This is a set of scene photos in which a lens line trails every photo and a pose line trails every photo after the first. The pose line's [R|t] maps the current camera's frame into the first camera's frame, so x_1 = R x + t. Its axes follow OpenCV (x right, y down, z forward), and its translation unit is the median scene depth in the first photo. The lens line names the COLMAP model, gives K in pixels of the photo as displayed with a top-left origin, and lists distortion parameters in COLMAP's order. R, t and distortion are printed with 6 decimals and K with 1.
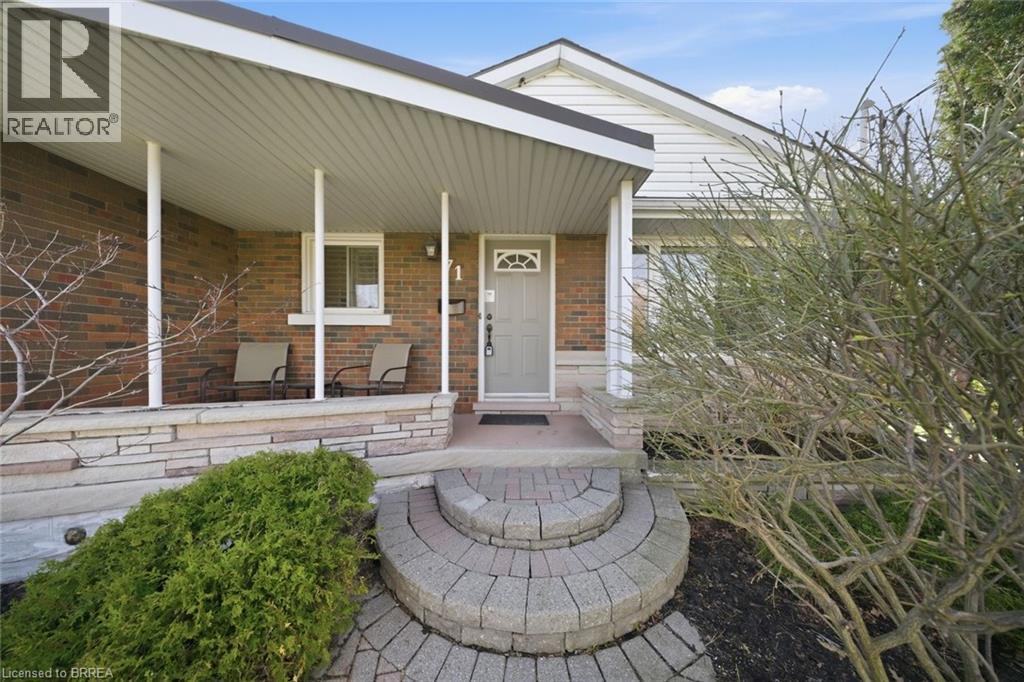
lens RADIAL K [[307.3, 0, 514.2], [0, 307.3, 343.4], [0, 0, 1]] dist [-0.008550, -0.000263]
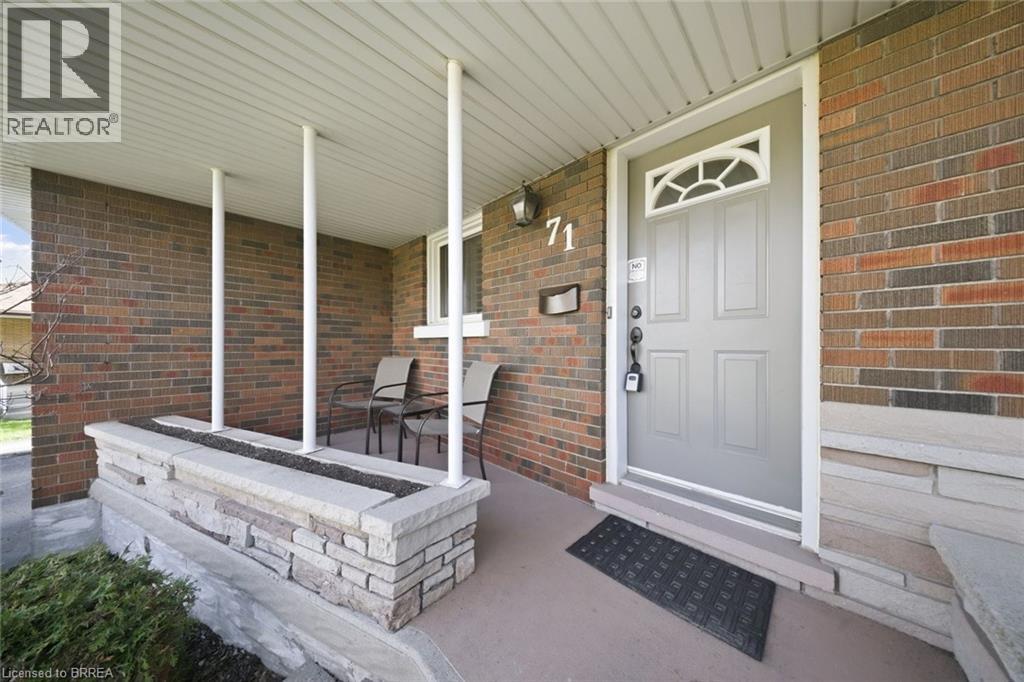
lens RADIAL K [[307.3, 0, 509.9], [0, 307.3, 346.7], [0, 0, 1]] dist [-0.008550, -0.000263]
pose [[0.715786, -0.002855, -0.698314, 0.123766], [0.005174, 0.999986, 0.001216, -0.035340], [0.698301, -0.004483, 0.715790, 0.534293]]
